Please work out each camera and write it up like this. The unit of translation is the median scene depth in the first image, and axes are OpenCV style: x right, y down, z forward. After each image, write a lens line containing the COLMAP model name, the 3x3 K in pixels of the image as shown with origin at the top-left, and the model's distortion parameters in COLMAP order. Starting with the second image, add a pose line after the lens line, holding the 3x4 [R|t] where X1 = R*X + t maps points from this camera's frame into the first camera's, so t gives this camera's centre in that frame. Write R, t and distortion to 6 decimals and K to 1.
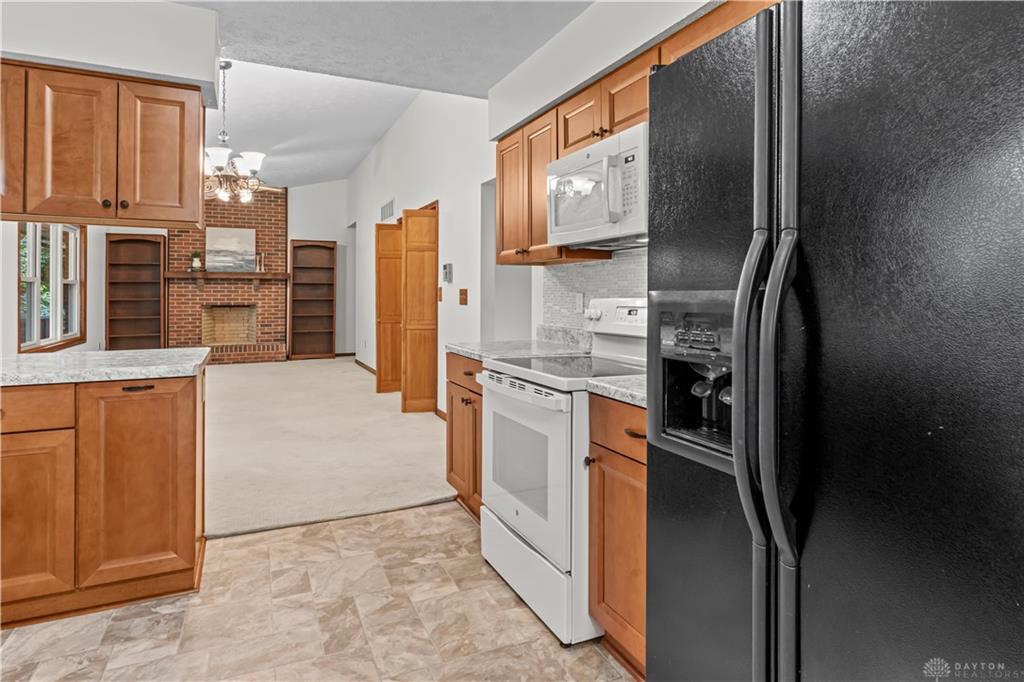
lens RADIAL K [[577.5, 0, 515.9], [0, 577.5, 288.5], [0, 0, 1]] dist [-0.005295, 0.003282]
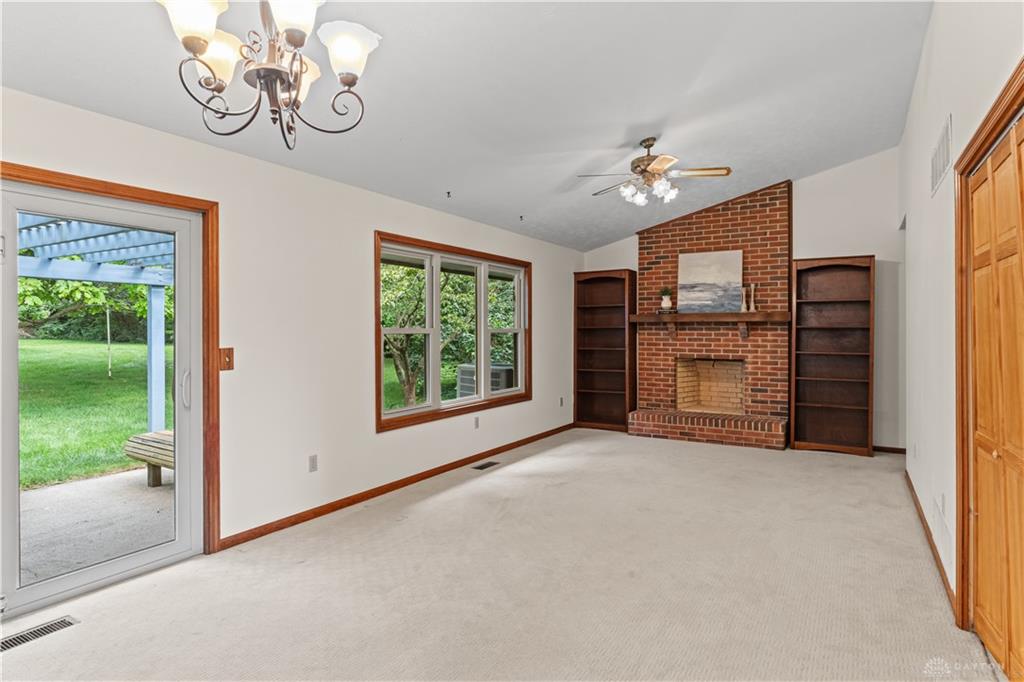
lens RADIAL K [[577.5, 0, 508.0], [0, 577.5, 333.1], [0, 0, 1]] dist [-0.005295, 0.003282]
pose [[0.566494, 0.002093, -0.824063, -0.043041], [0.007668, 0.999940, 0.007811, -0.011123], [0.824030, -0.010744, 0.566444, 0.388392]]
